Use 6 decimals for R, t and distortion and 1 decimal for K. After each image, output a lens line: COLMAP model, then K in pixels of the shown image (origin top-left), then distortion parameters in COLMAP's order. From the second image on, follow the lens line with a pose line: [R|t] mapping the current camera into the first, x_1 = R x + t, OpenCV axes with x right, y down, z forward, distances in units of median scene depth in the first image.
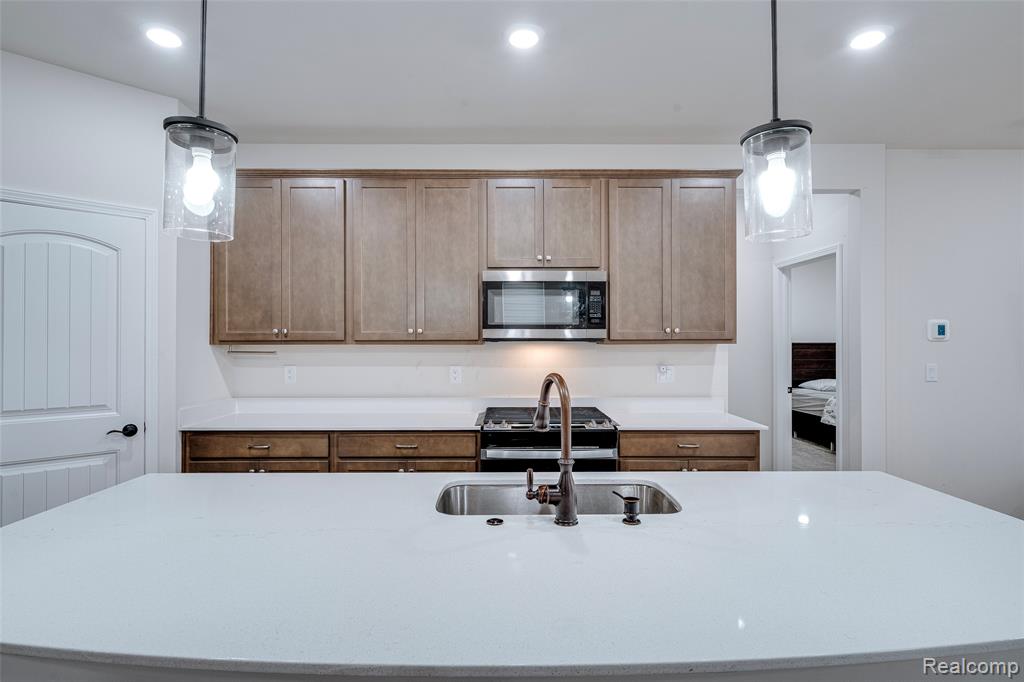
lens RADIAL K [[523.3, 0, 508.3], [0, 523.3, 340.3], [0, 0, 1]] dist [-0.000032, 0.000895]
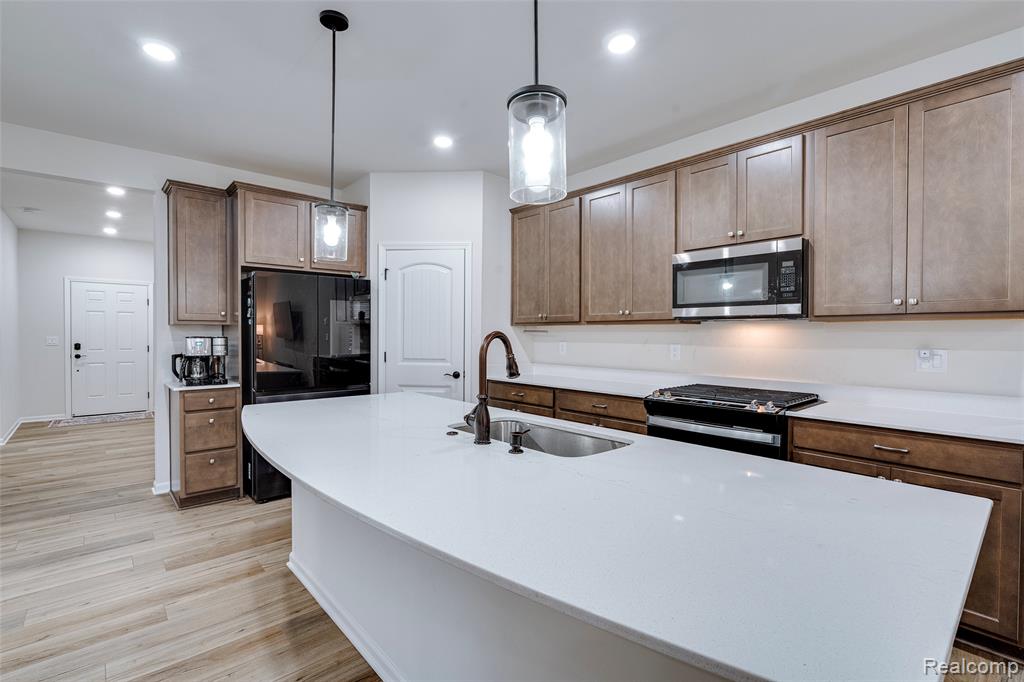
lens RADIAL K [[469.1, 0, 505.5], [0, 469.1, 339.0], [0, 0, 1]] dist [-0.011153, 0.002848]
pose [[0.655061, 0.012496, -0.755473, 0.448099], [-0.001897, 0.999887, 0.014893, 0.026967], [0.755573, -0.008323, 0.655011, 0.103808]]
